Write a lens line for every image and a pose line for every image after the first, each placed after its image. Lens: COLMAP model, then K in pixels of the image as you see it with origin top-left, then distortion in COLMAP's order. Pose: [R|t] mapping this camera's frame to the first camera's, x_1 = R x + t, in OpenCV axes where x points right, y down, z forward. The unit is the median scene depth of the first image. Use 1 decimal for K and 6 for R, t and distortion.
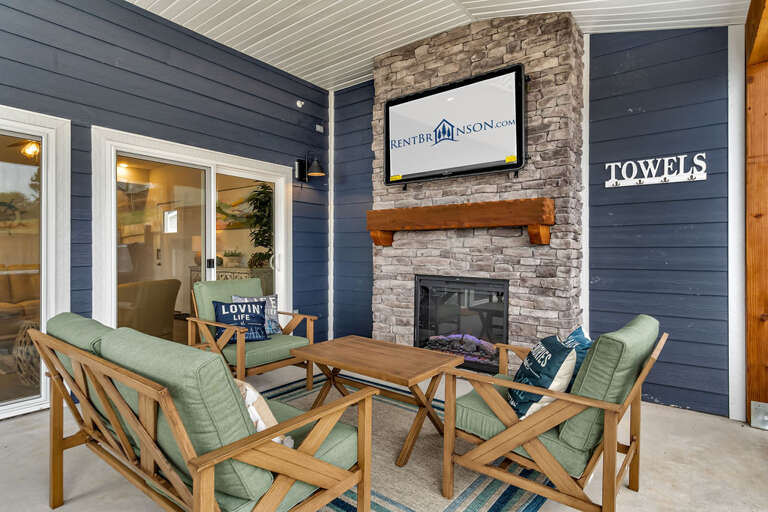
lens RADIAL K [[412.4, 0, 385.7], [0, 412.4, 253.8], [0, 0, 1]] dist [0.000489, 0.000037]
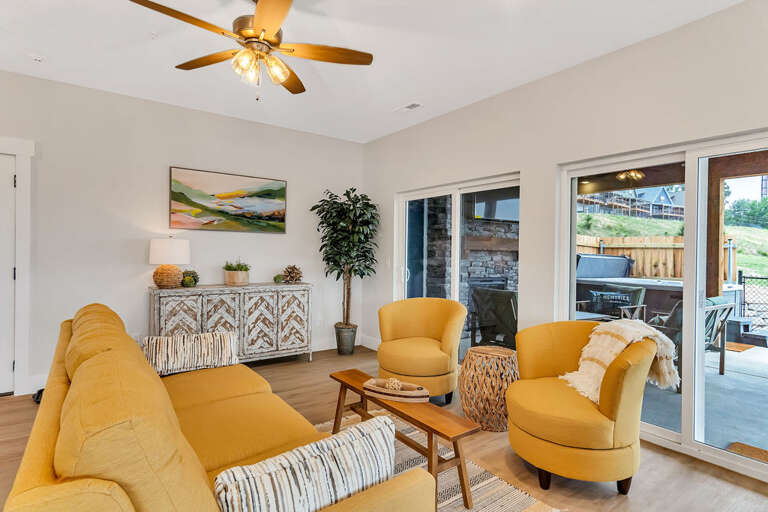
lens RADIAL K [[405.8, 0, 384.6], [0, 405.8, 256.2], [0, 0, 1]] dist [0.004214, 0.000353]
pose [[0.285820, -0.002404, 0.958280, -1.852036], [-0.009010, 0.999946, 0.005196, -0.045783], [-0.958241, -0.010119, 0.285783, 1.066073]]
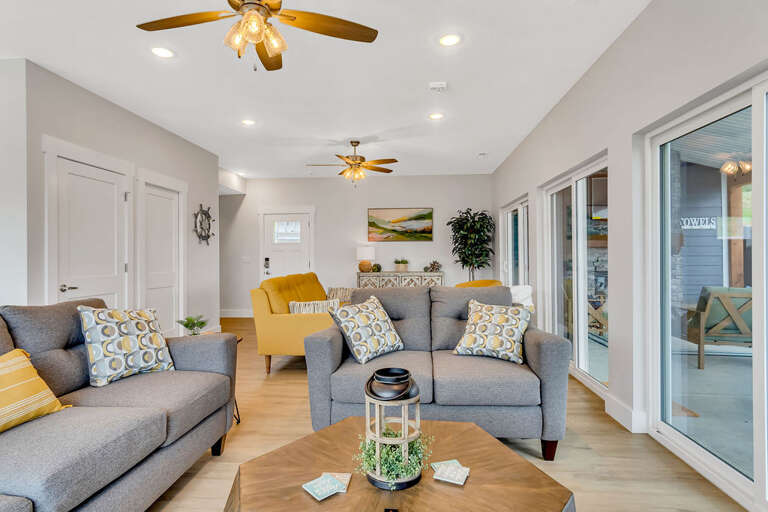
lens RADIAL K [[405.8, 0, 381.0], [0, 405.8, 255.8], [0, 0, 1]] dist [0.004214, 0.000353]
pose [[0.848316, -0.002367, 0.529484, -2.038213], [0.008471, 0.999923, -0.009102, -0.011723], [-0.529422, 0.012207, 0.848271, 0.002070]]
